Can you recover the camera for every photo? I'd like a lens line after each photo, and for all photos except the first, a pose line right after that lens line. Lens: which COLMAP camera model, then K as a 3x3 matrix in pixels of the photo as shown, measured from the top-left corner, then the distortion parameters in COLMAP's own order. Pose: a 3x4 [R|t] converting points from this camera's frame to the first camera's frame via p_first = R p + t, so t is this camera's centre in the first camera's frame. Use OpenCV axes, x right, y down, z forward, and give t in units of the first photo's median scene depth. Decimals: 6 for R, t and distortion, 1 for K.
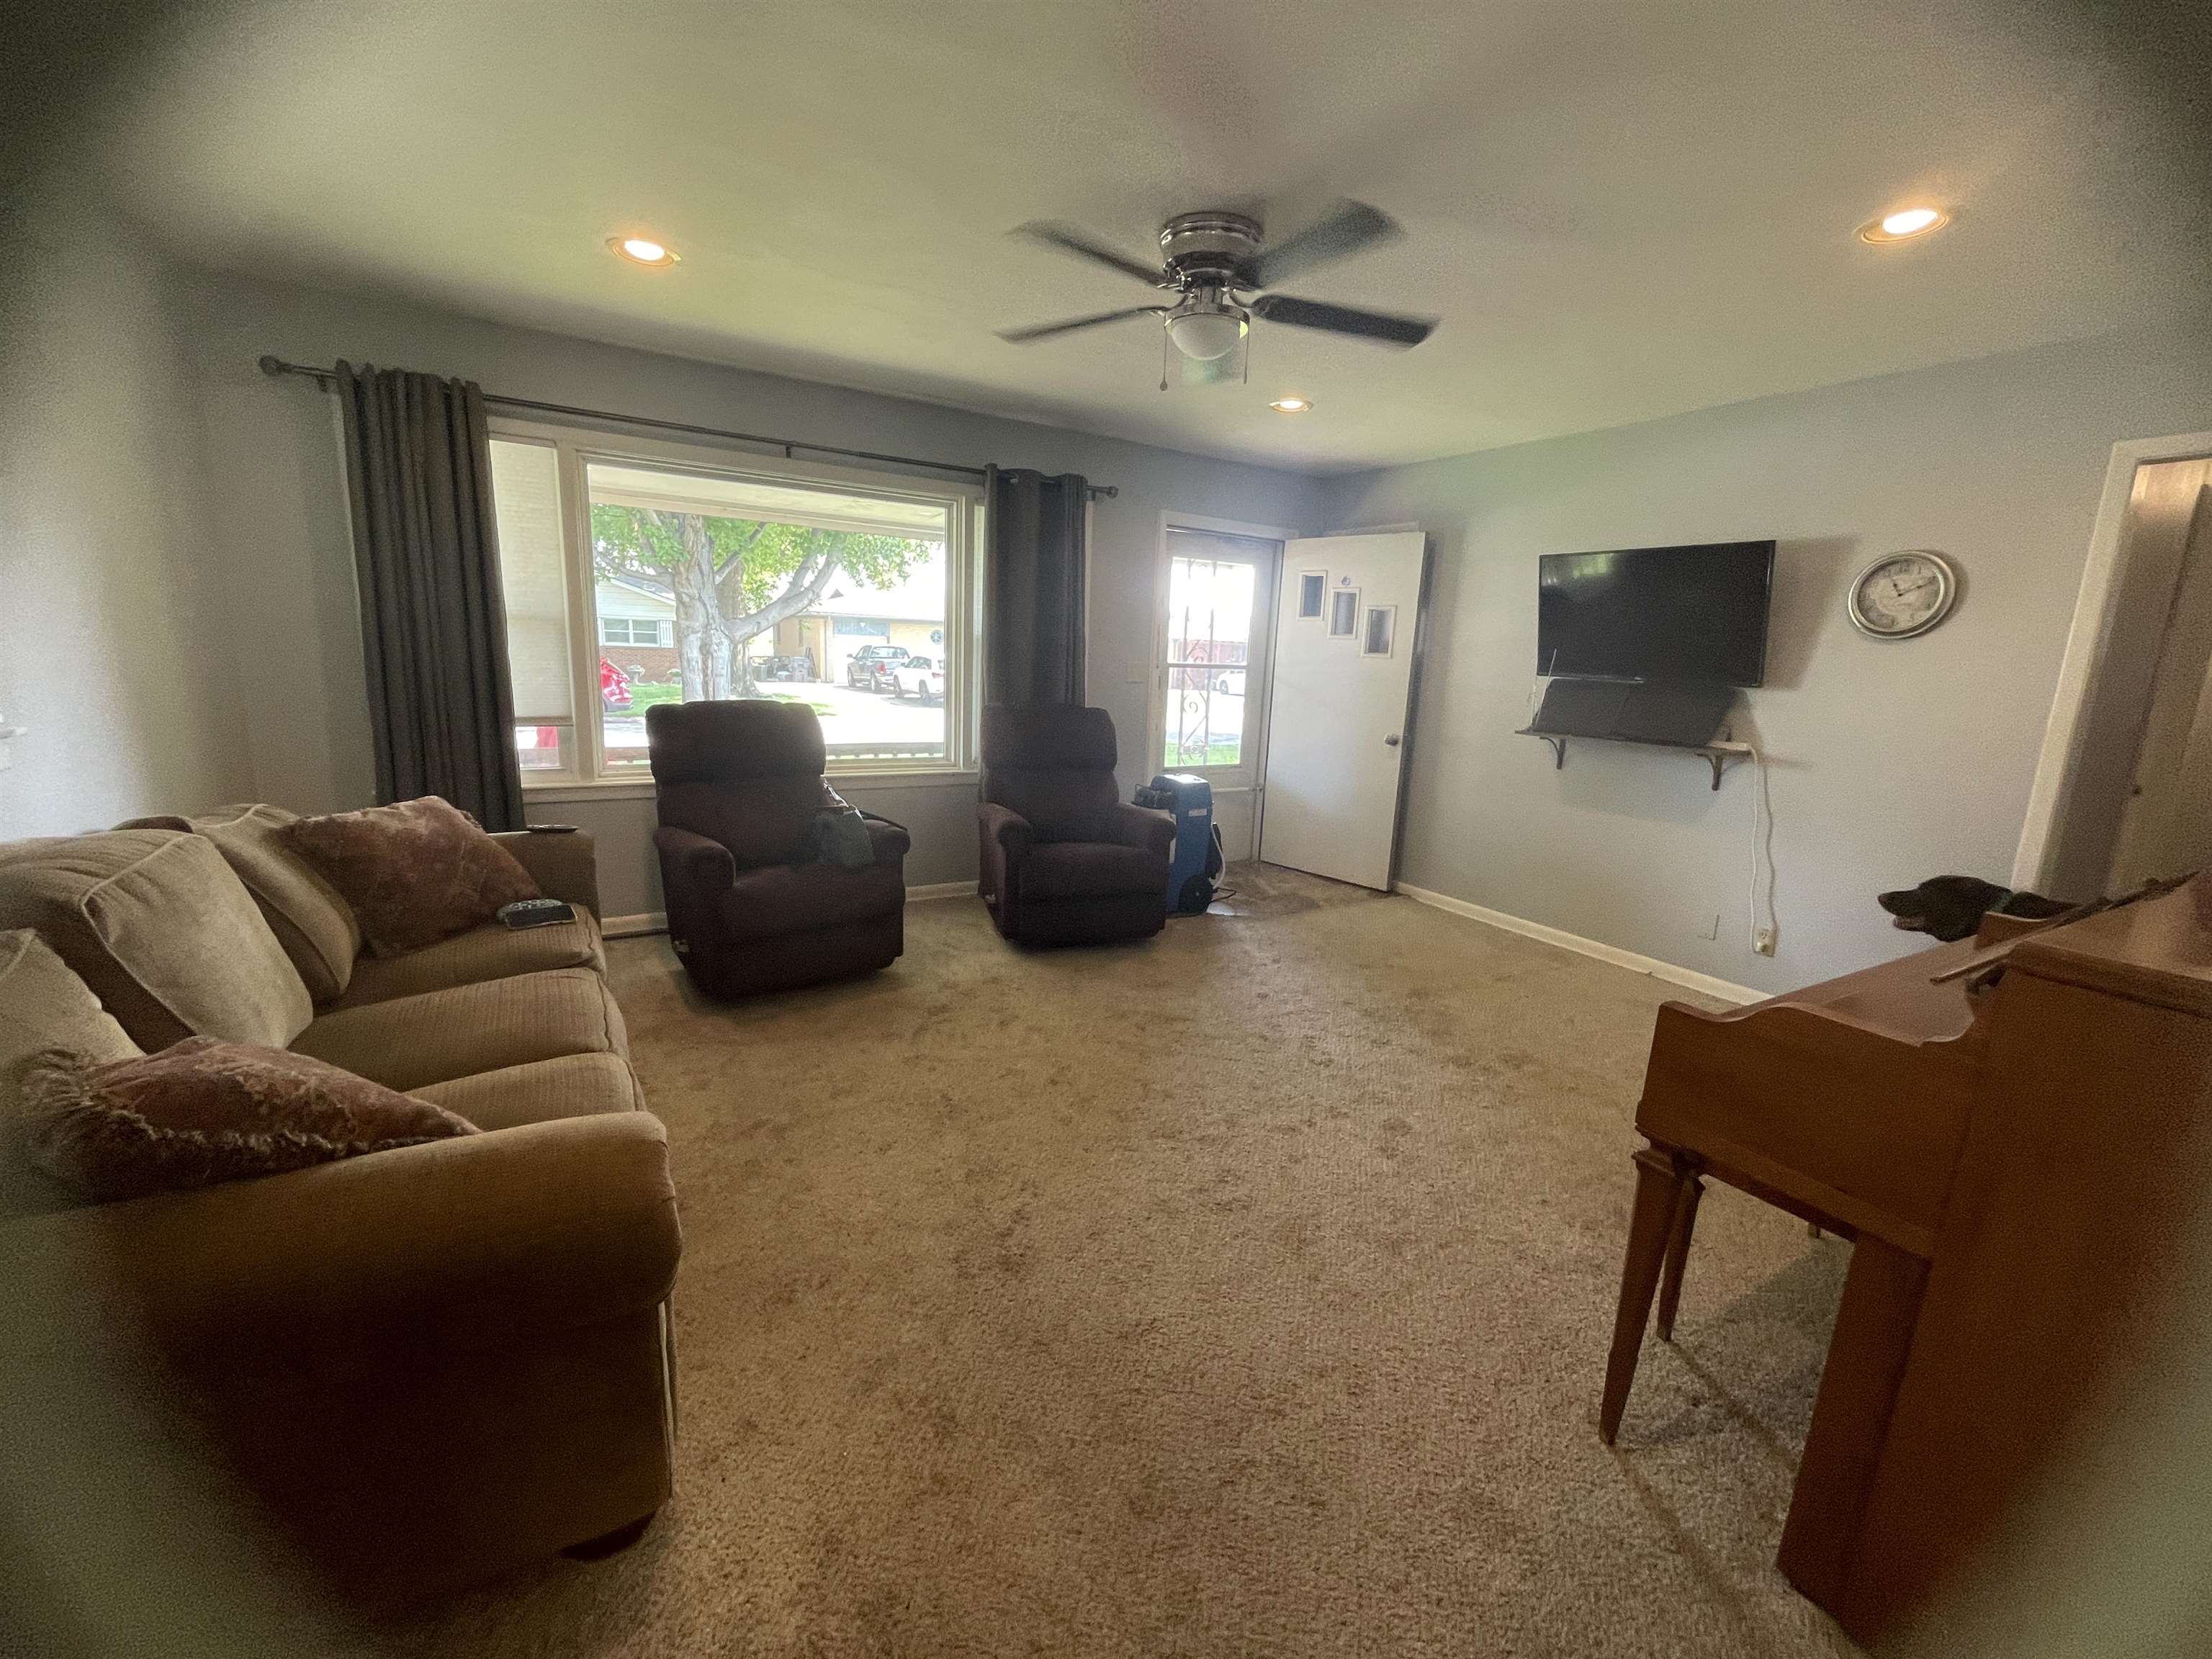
lens RADIAL K [[896.6, 0, 1104.2], [0, 896.6, 831.9], [0, 0, 1]] dist [-0.000678, -0.001489]
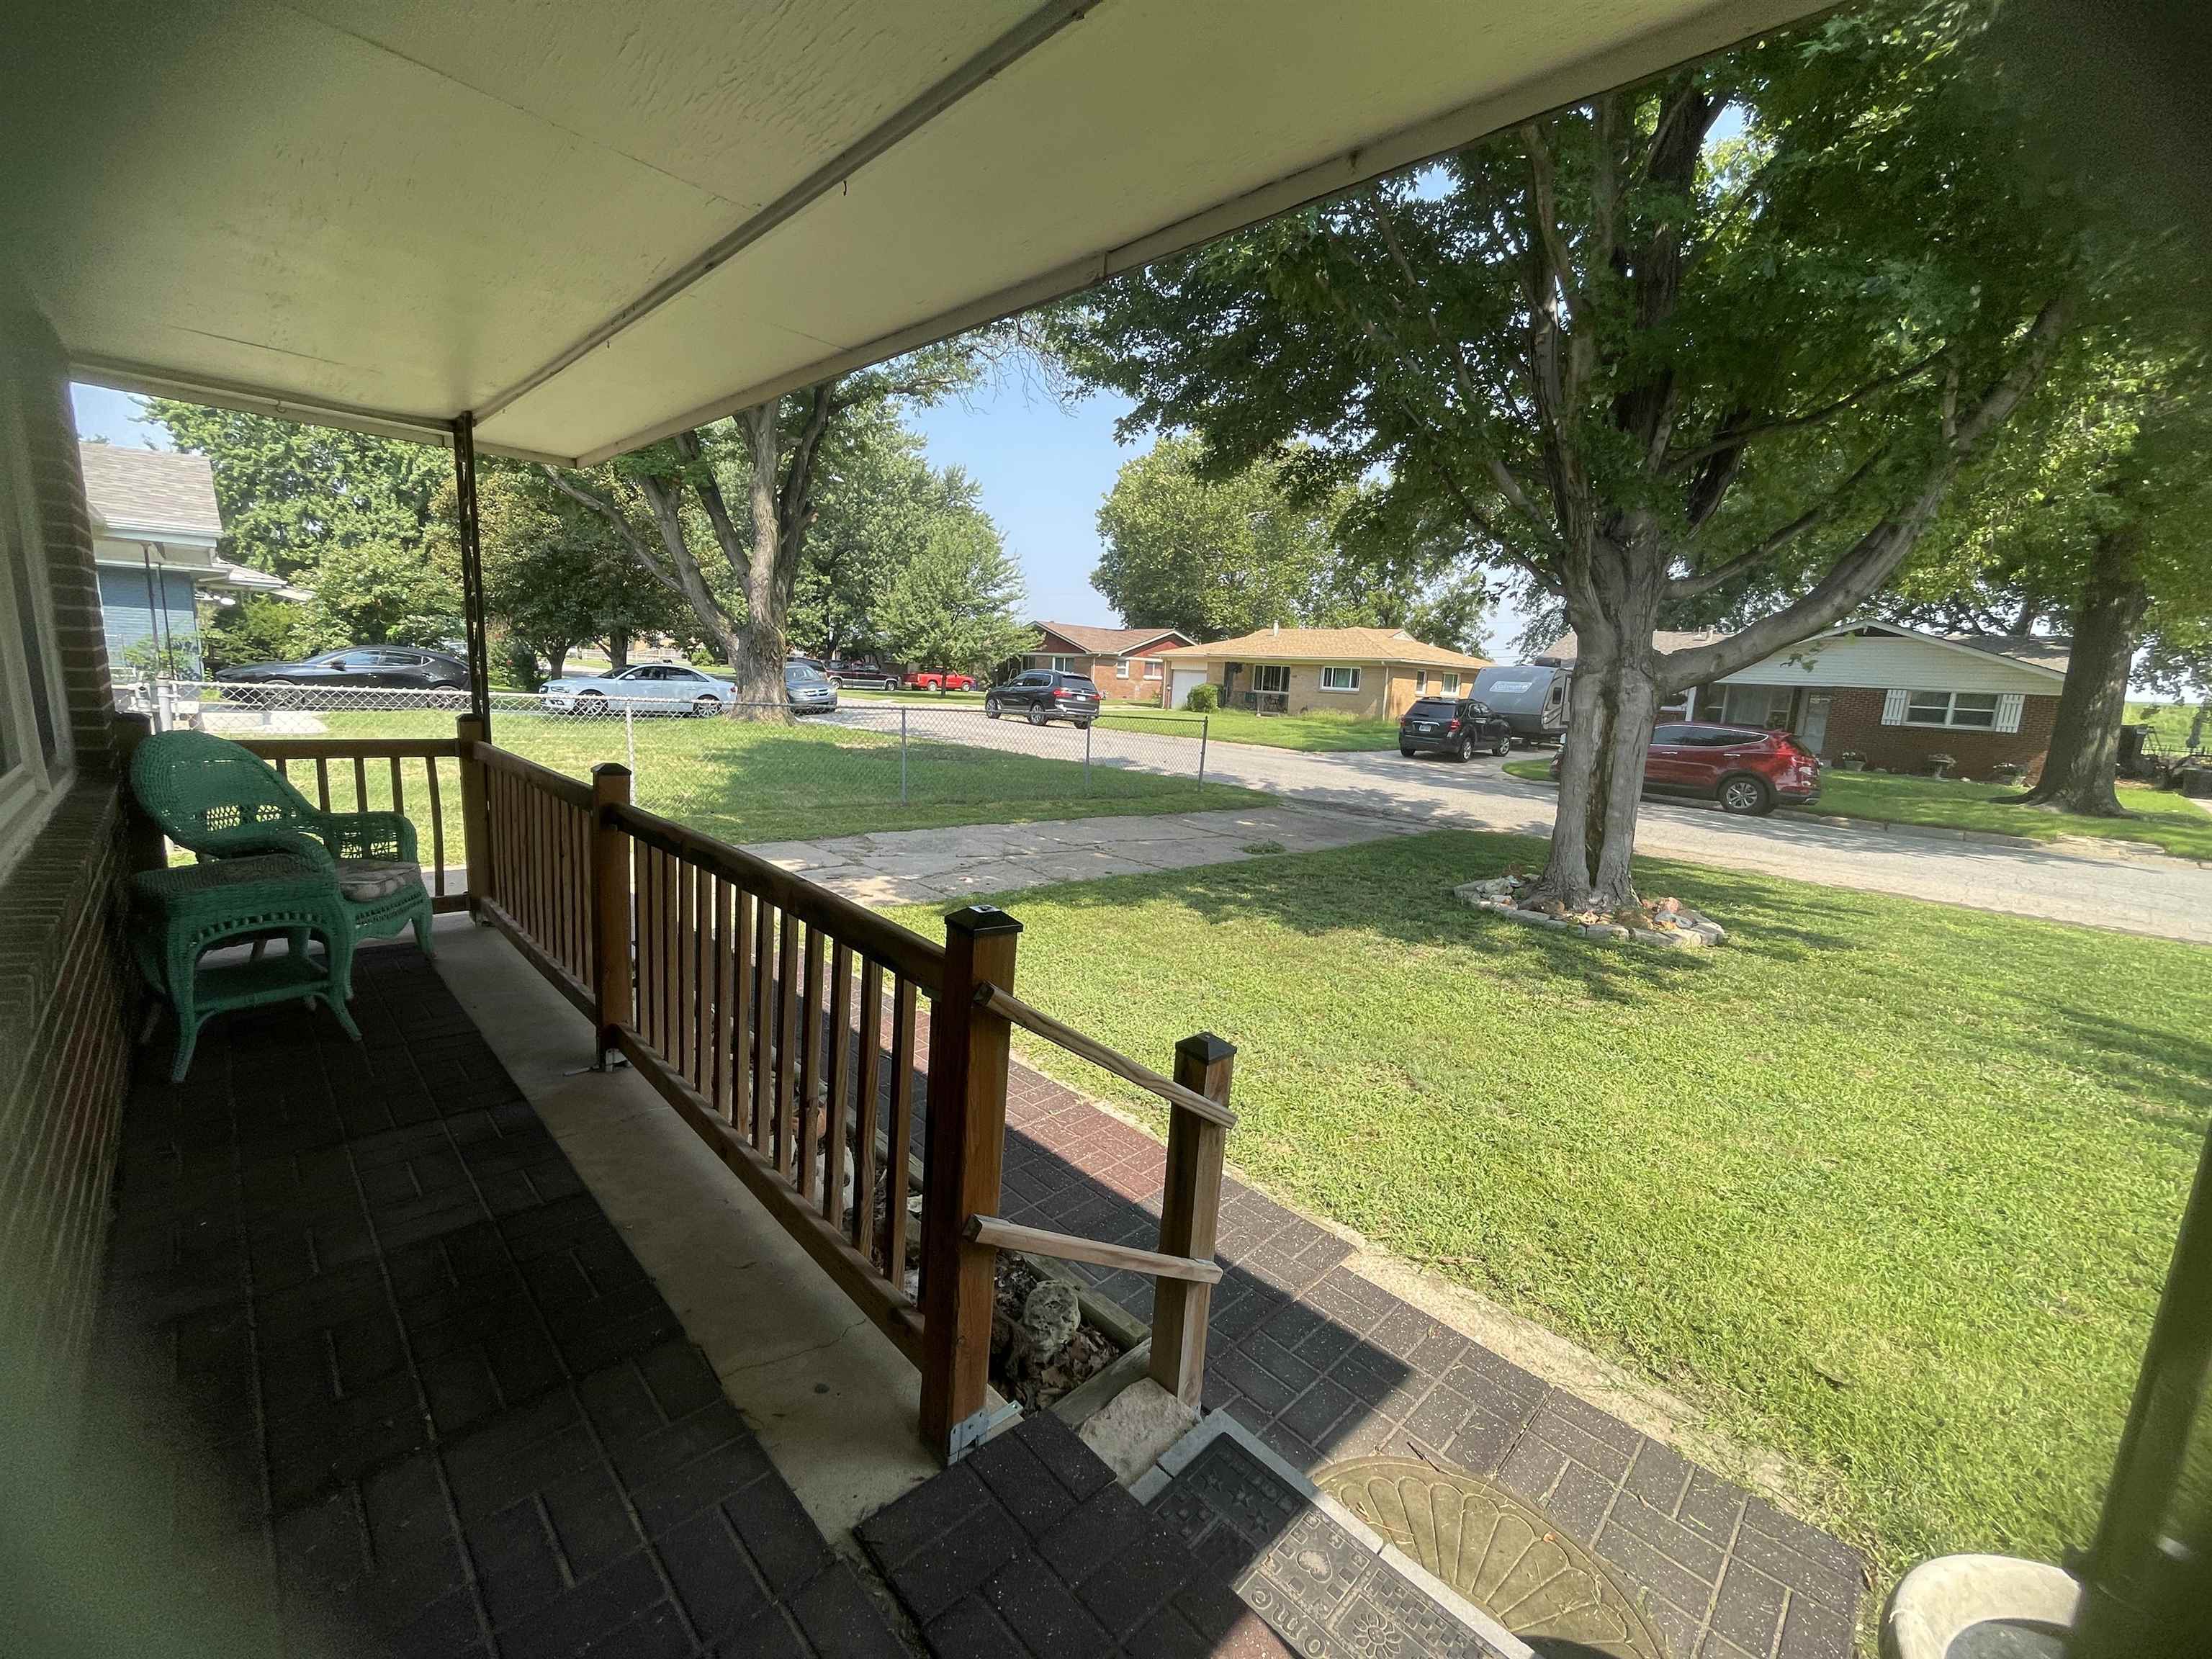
lens RADIAL K [[896.6, 0, 1107.8], [0, 896.6, 823.1], [0, 0, 1]] dist [-0.000678, -0.001489]
pose [[0.238280, 0.141050, -0.960899, 0.079249], [-0.237682, 0.967780, 0.083120, -0.091106], [0.941663, 0.208583, 0.264127, 0.534883]]
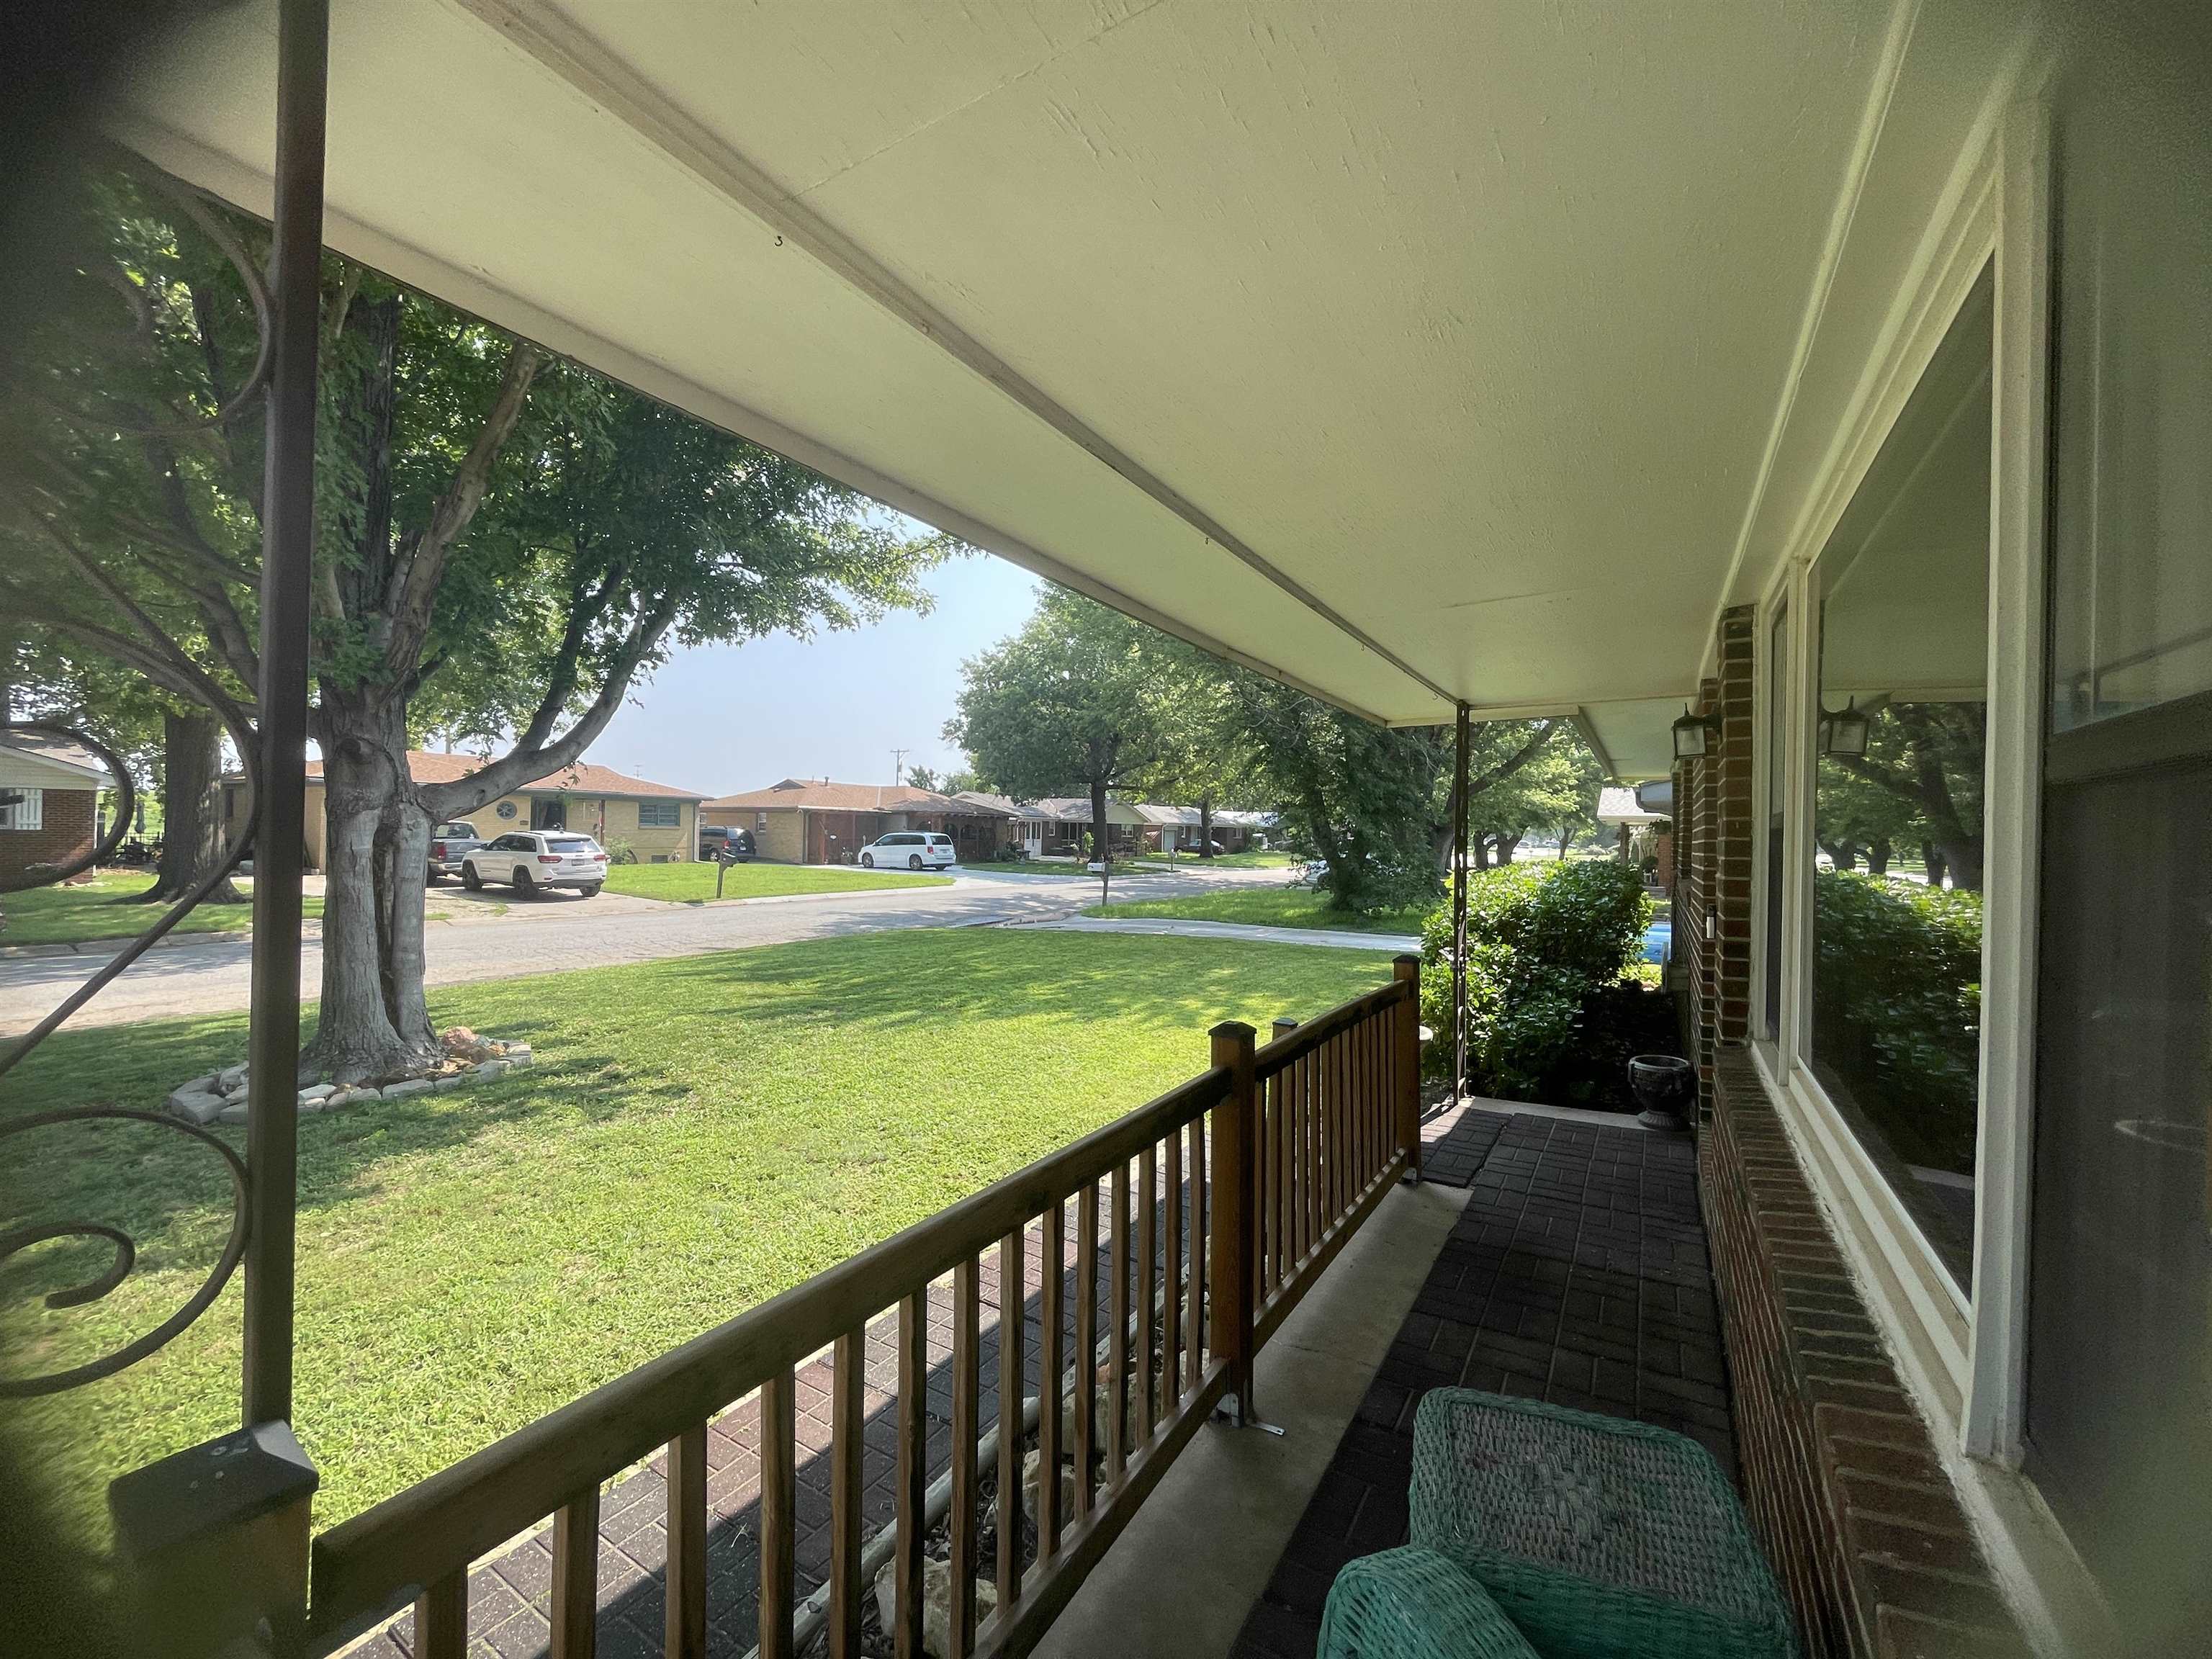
lens RADIAL K [[896.6, 0, 1112.3], [0, 896.6, 827.3], [0, 0, 1]] dist [-0.000678, -0.001489]
pose [[0.887291, -0.018377, 0.460844, -0.300197], [0.105413, 0.980838, -0.163845, -0.068036], [-0.449002, 0.193957, 0.872226, 0.298376]]
